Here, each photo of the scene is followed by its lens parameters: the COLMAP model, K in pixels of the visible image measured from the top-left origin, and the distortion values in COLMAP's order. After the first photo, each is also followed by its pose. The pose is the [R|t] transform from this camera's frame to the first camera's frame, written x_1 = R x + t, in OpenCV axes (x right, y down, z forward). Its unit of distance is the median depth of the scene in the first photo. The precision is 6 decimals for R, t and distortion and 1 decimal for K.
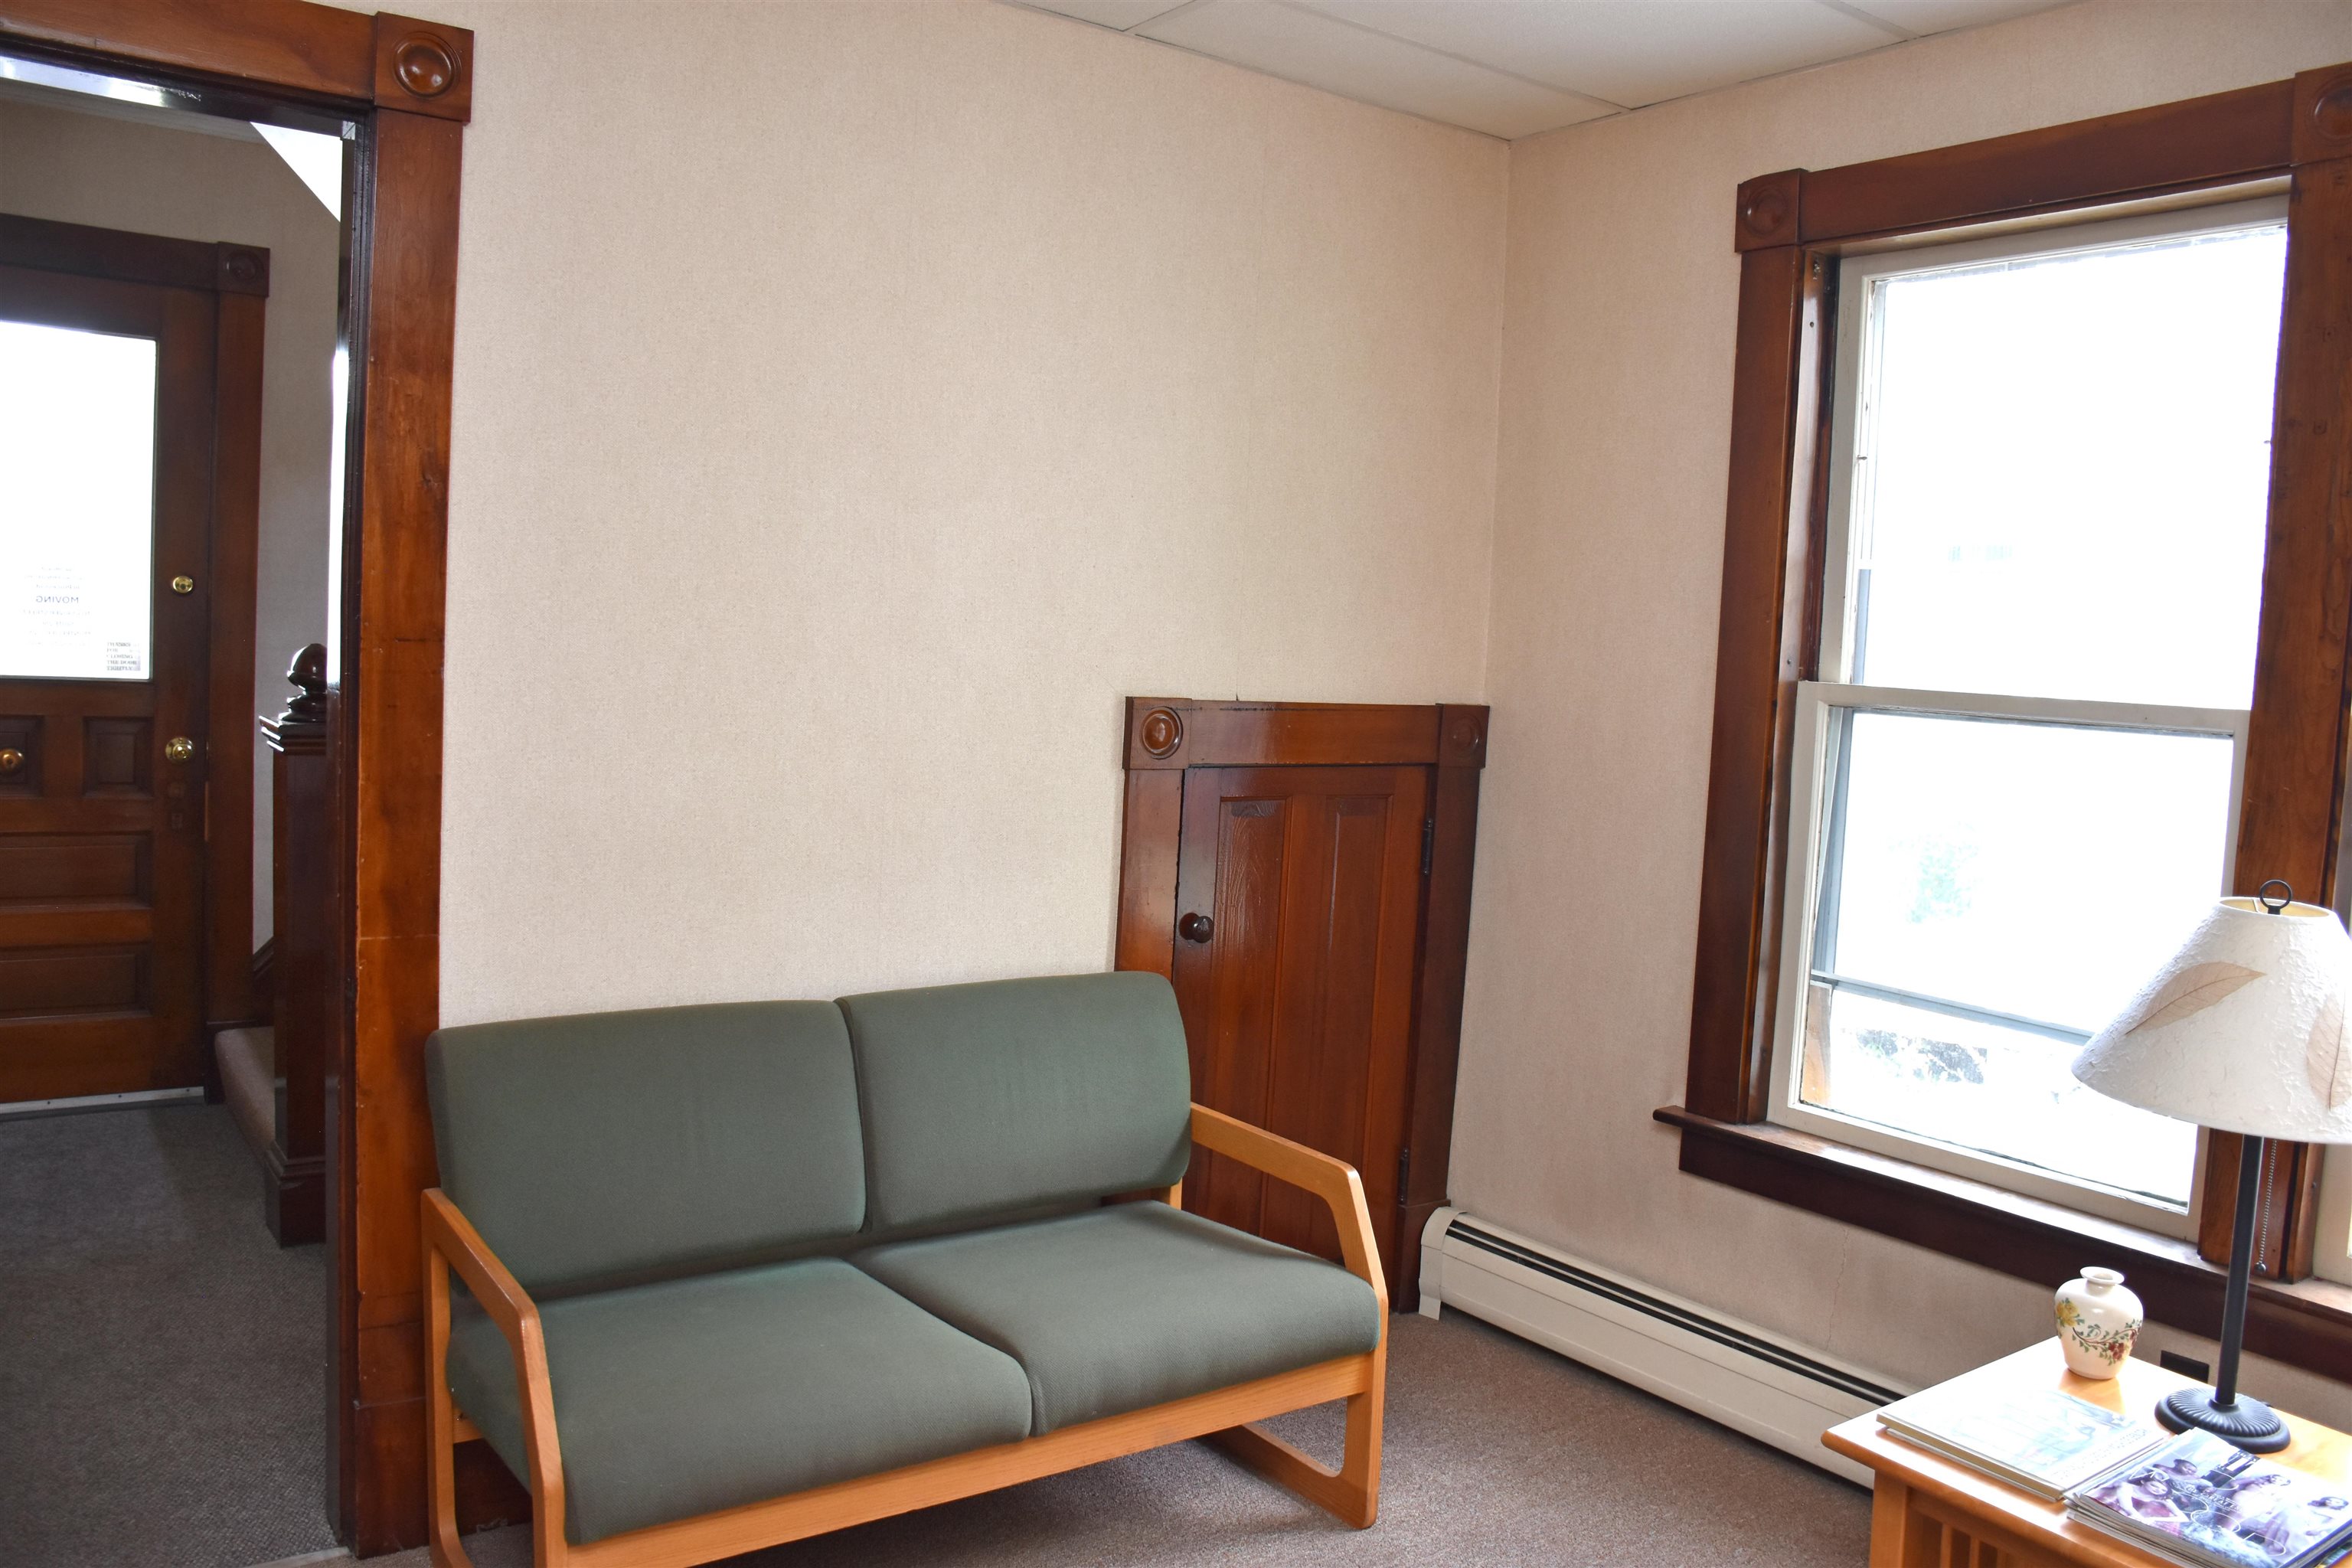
lens RADIAL K [[1833.7, 0, 1186.6], [0, 1833.7, 789.7], [0, 0, 1]] dist [-0.154613, 0.109371]
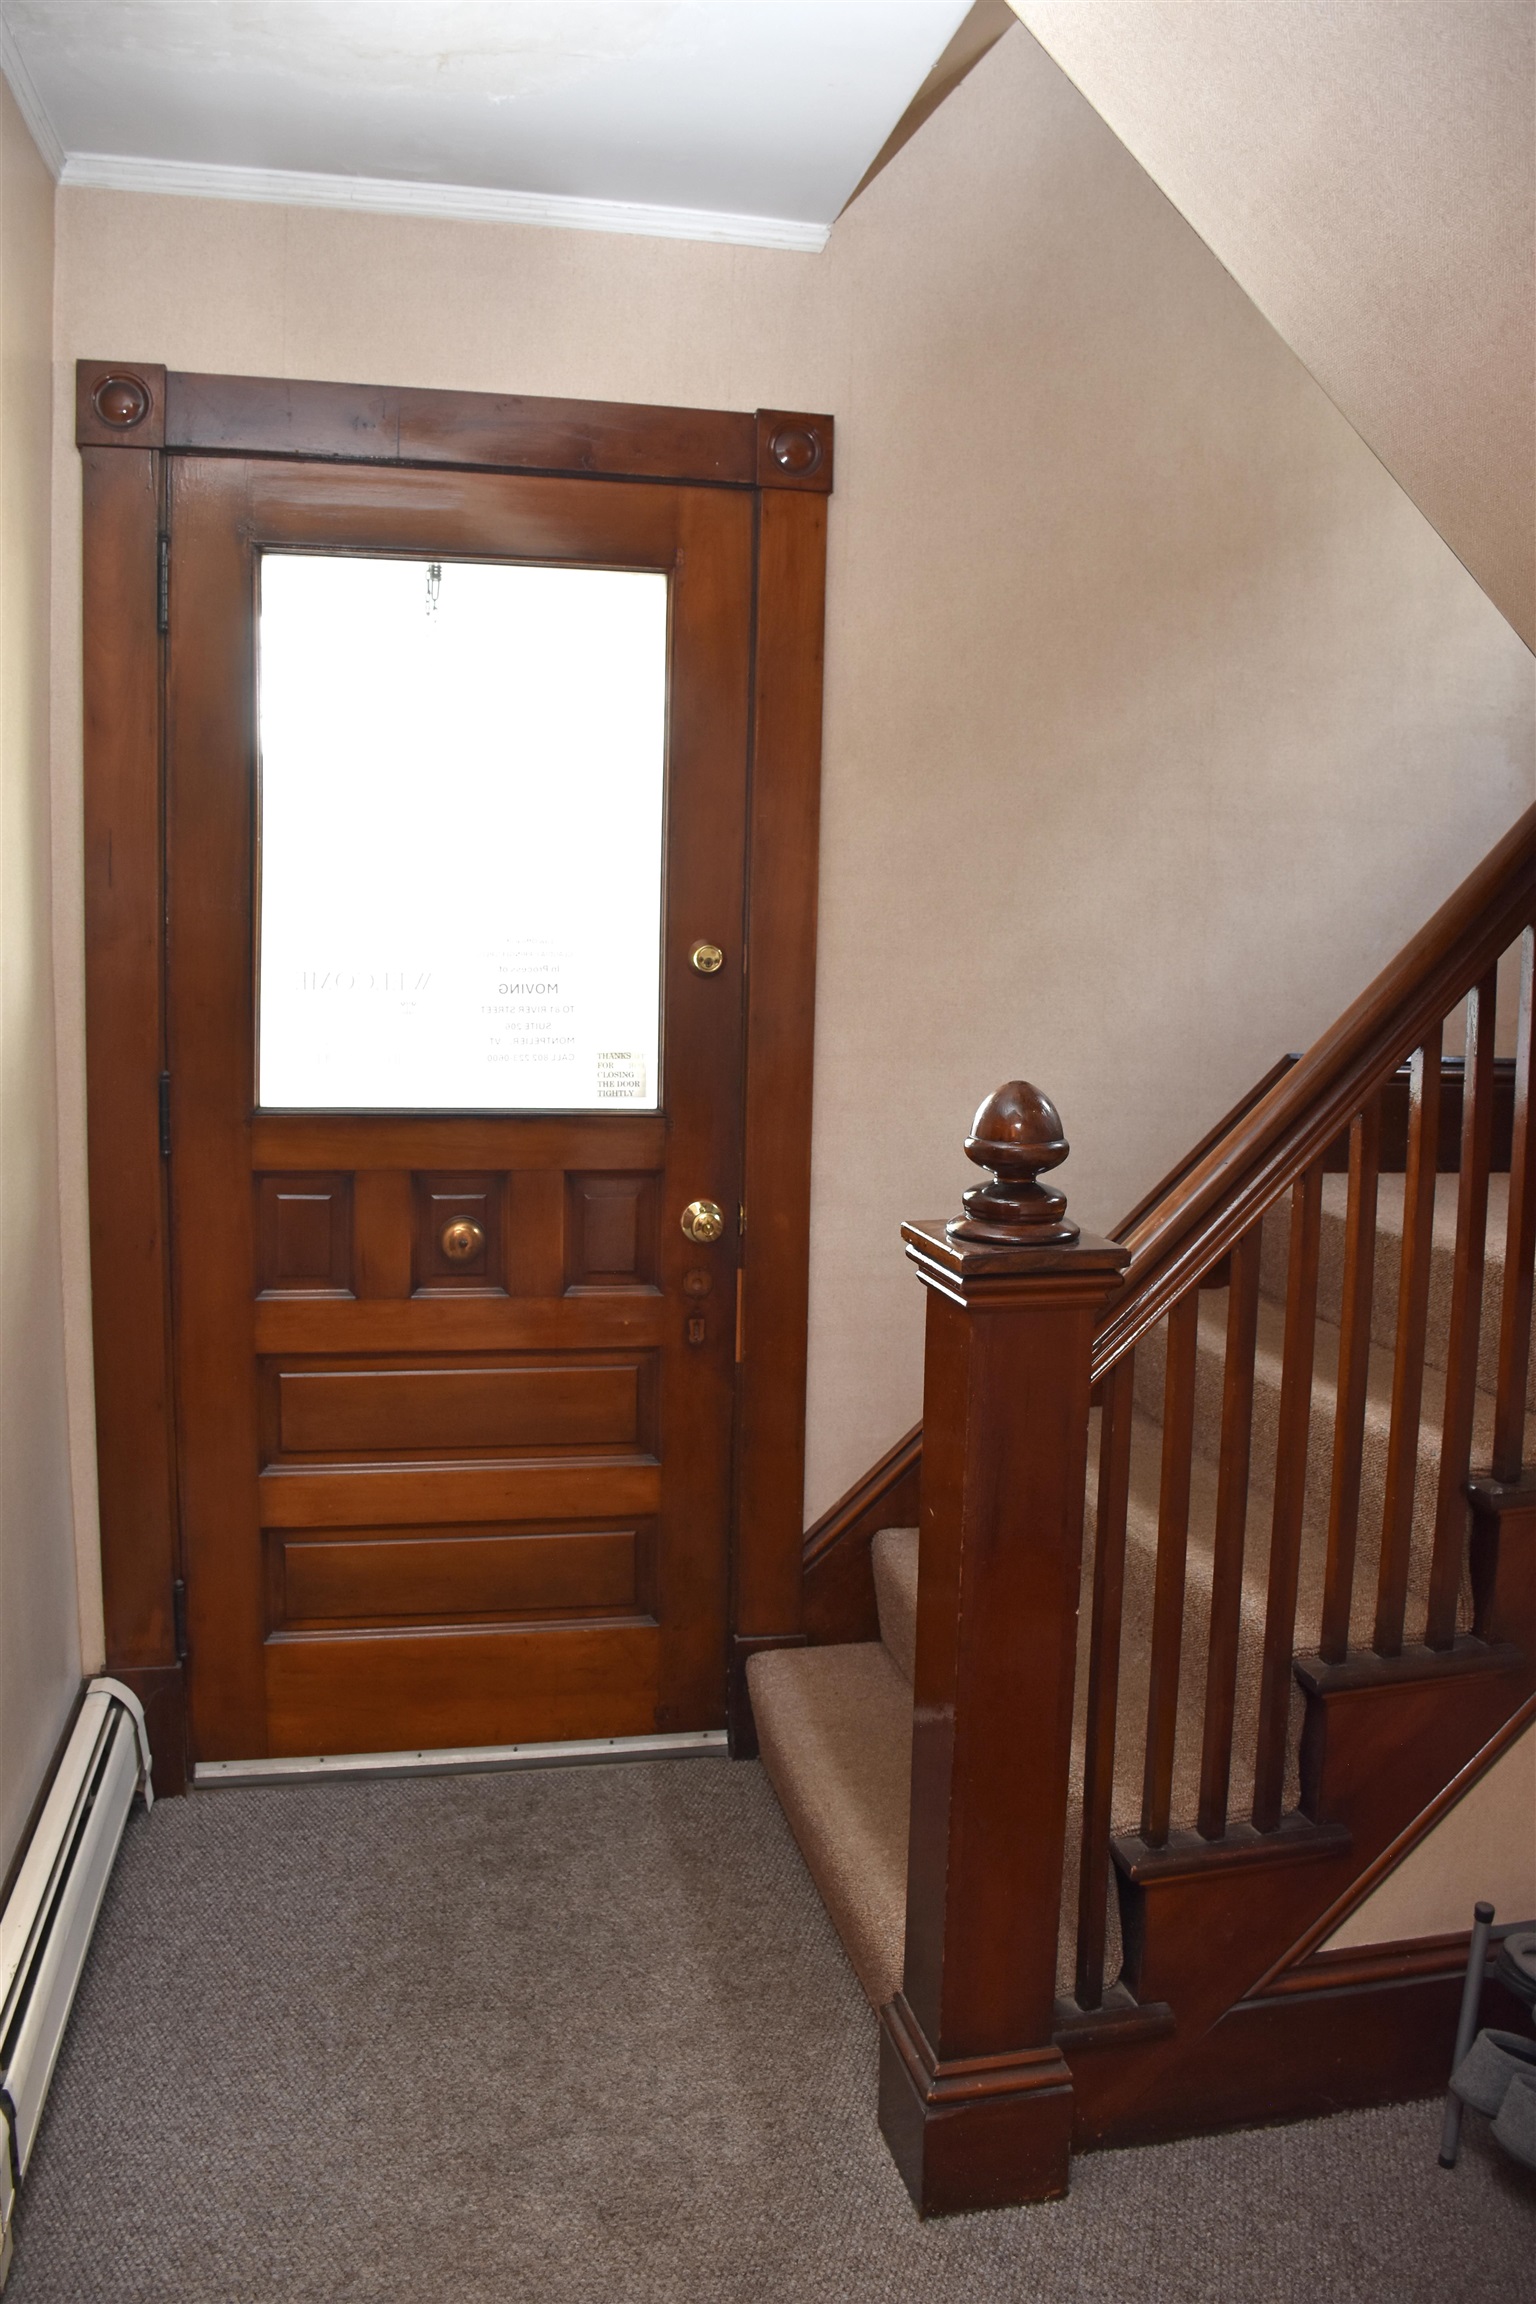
lens RADIAL K [[1796.3, 0, 766.7], [0, 1796.3, 1155.8], [0, 0, 1]] dist [-0.154613, 0.109371]
pose [[0.911948, 0.011844, -0.410134, -0.289458], [-0.004924, 0.999827, 0.017925, -0.058388], [0.410276, -0.014327, 0.911849, 0.426749]]
